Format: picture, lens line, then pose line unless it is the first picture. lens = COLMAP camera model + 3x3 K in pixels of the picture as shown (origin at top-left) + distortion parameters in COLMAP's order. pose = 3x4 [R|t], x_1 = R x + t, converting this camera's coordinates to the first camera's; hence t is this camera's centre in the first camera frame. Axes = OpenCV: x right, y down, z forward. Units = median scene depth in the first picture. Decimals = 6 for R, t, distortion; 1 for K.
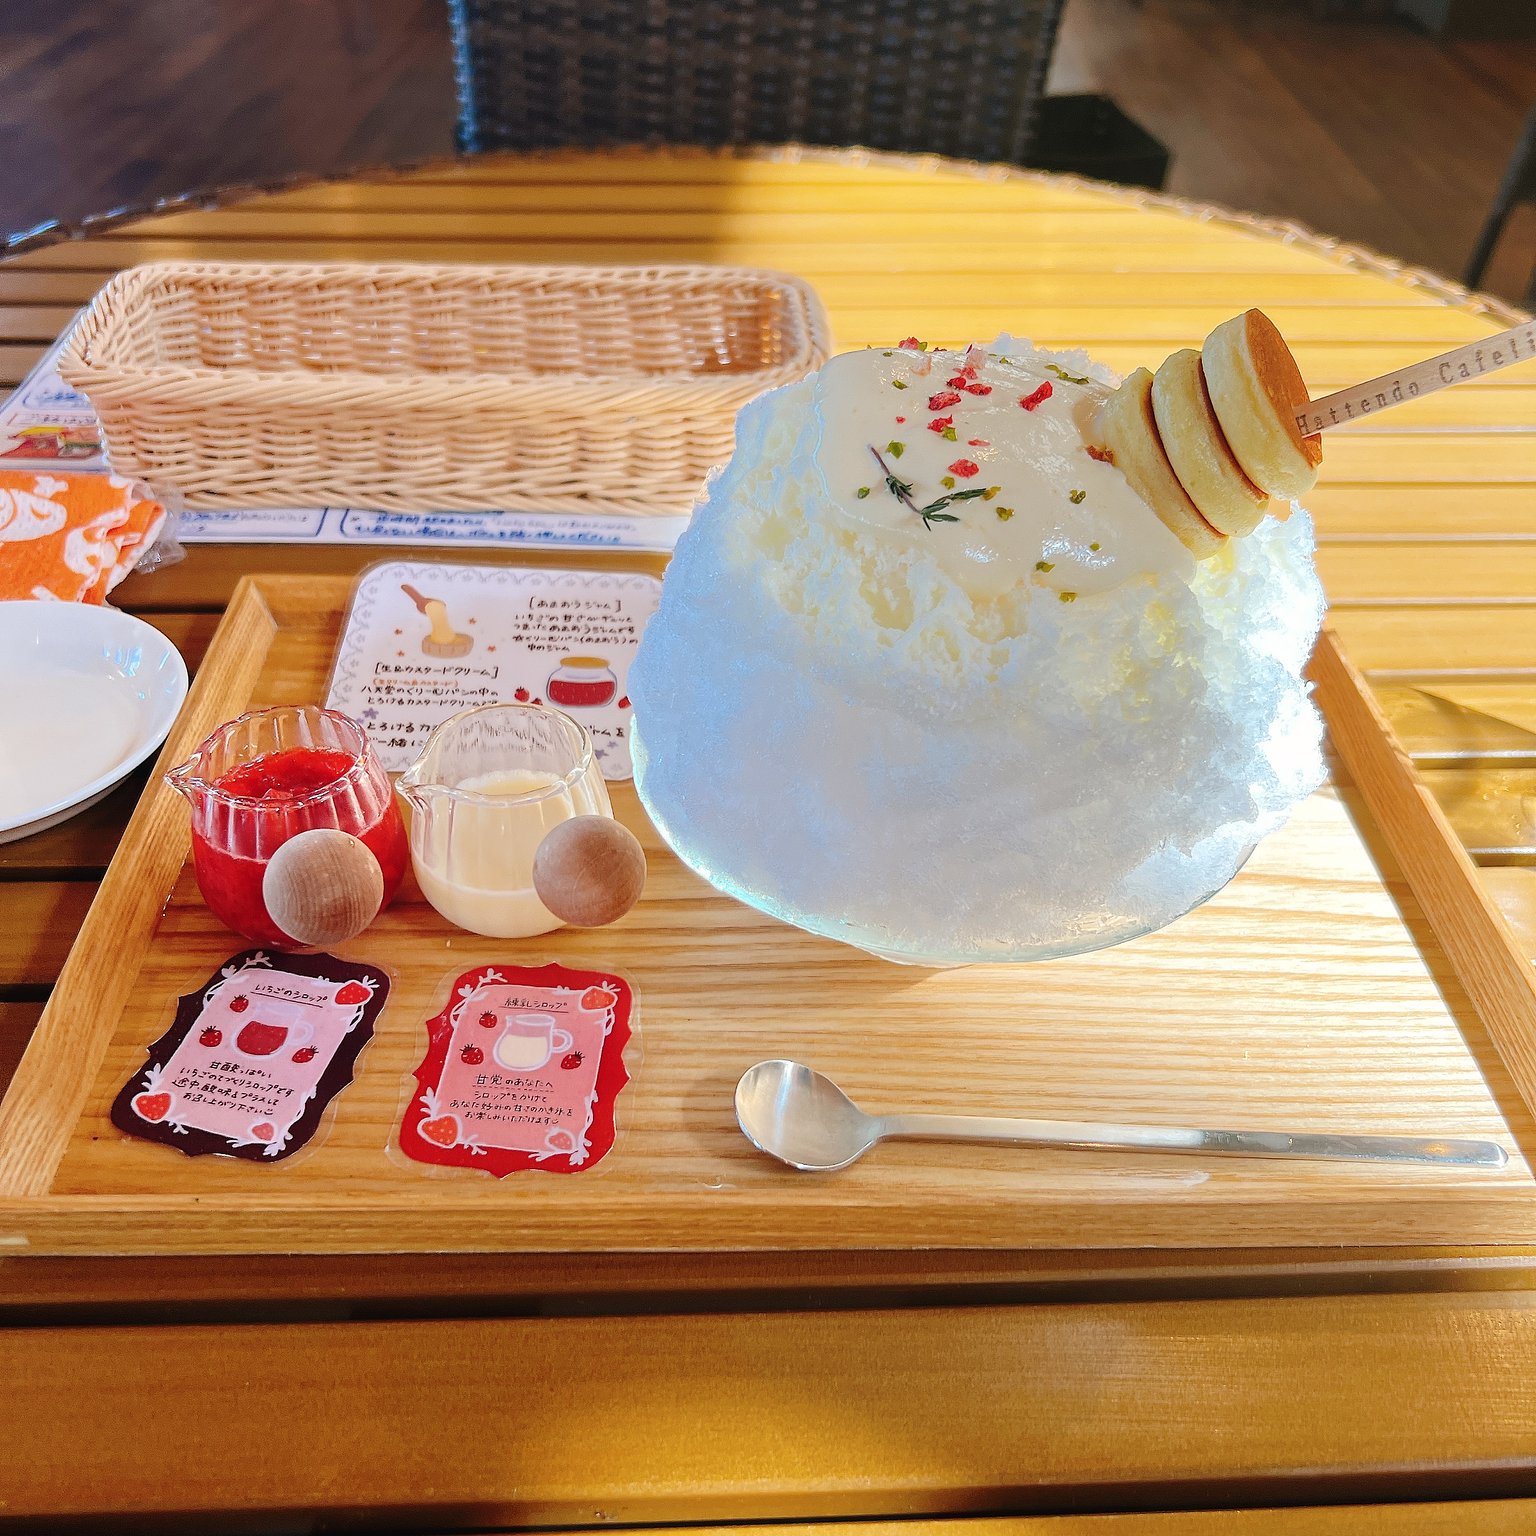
lens RADIAL K [[1471.0, 0, 761.2], [0, 1471.0, 772.0], [0, 0, 1]] dist [0.071494, -0.076718]
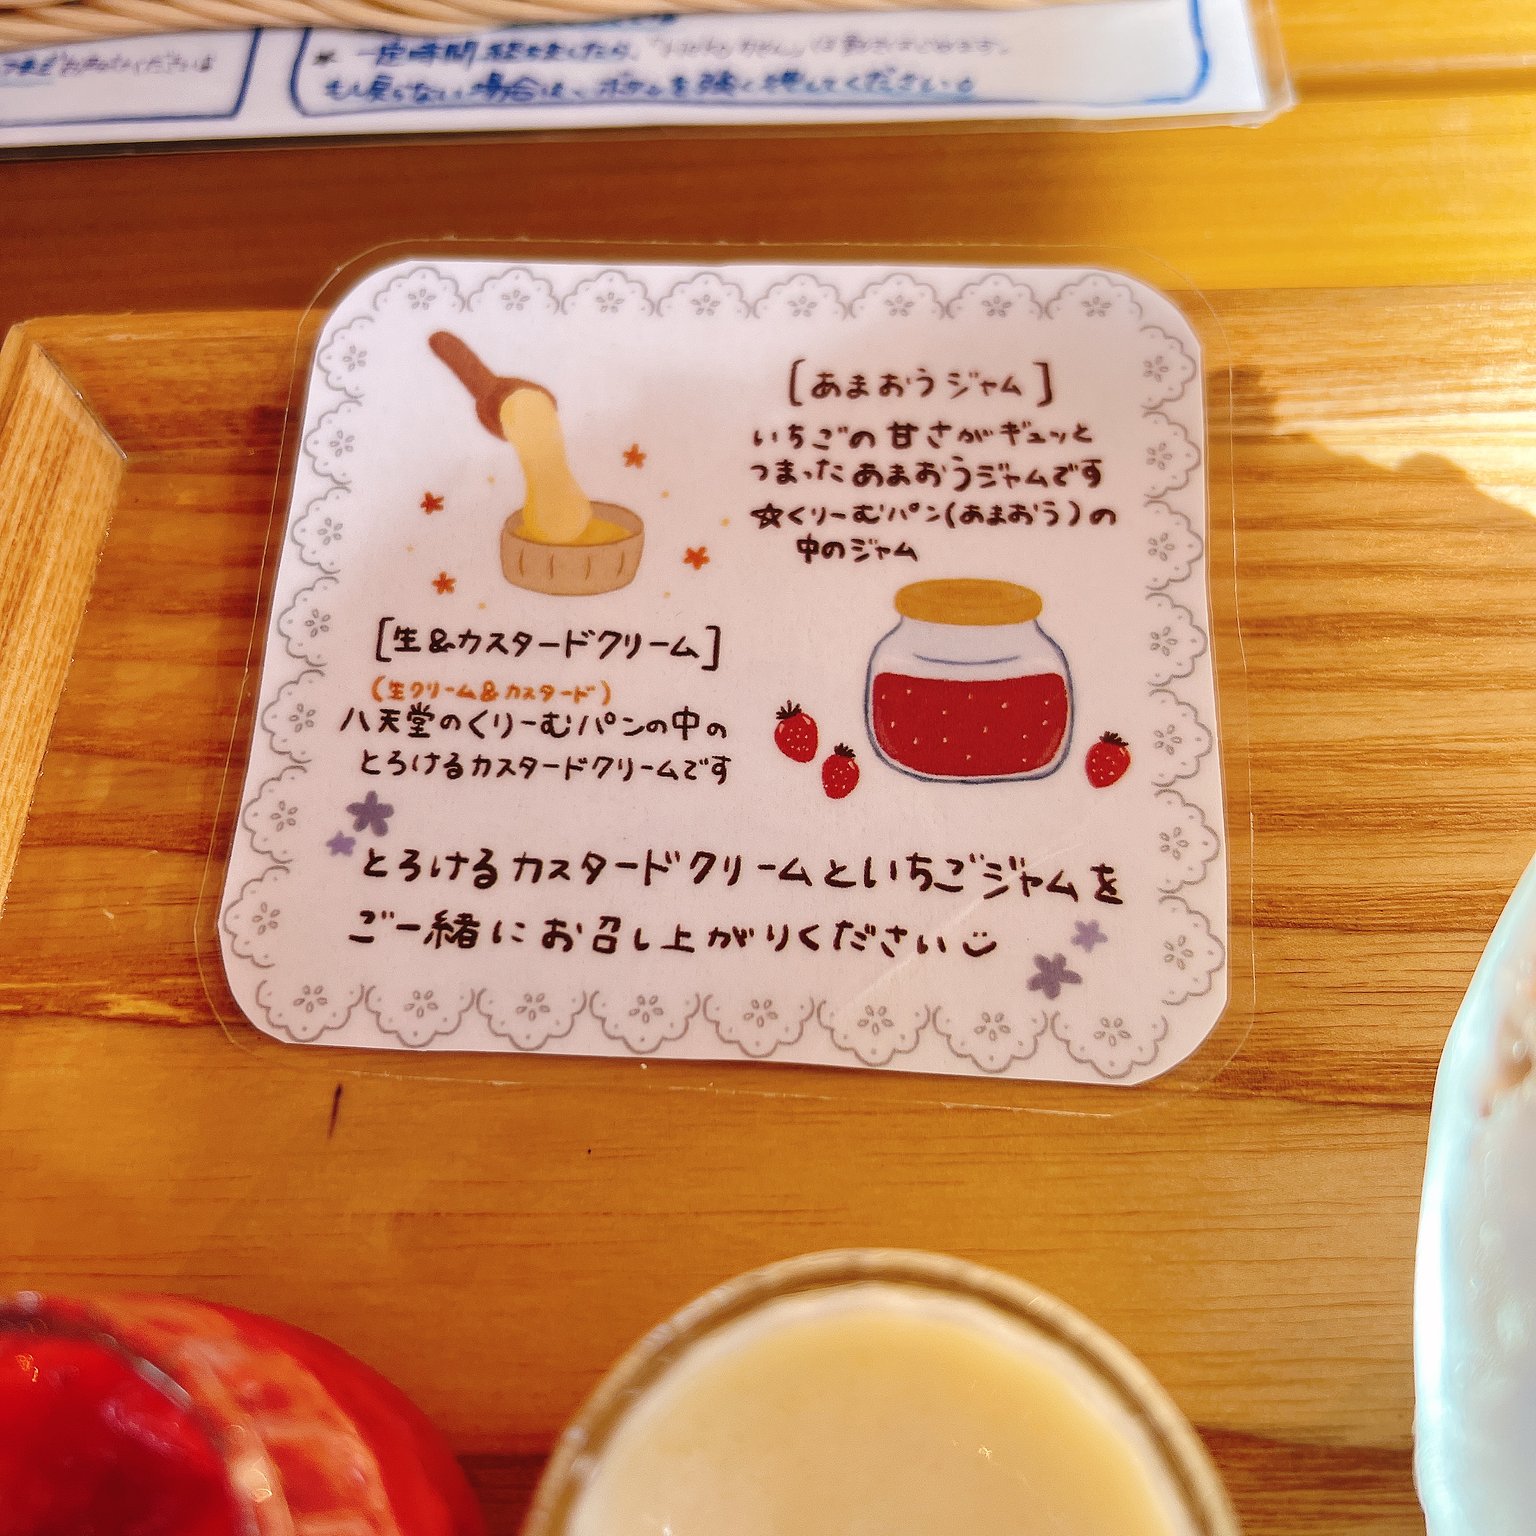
lens RADIAL K [[1471.0, 0, 761.2], [0, 1471.0, 772.0], [0, 0, 1]] dist [0.071494, -0.076718]
pose [[0.994629, 0.004039, -0.103427, -0.128805], [0.036175, 0.922659, 0.383917, -0.166972], [0.096979, -0.385596, 0.917557, 0.650272]]
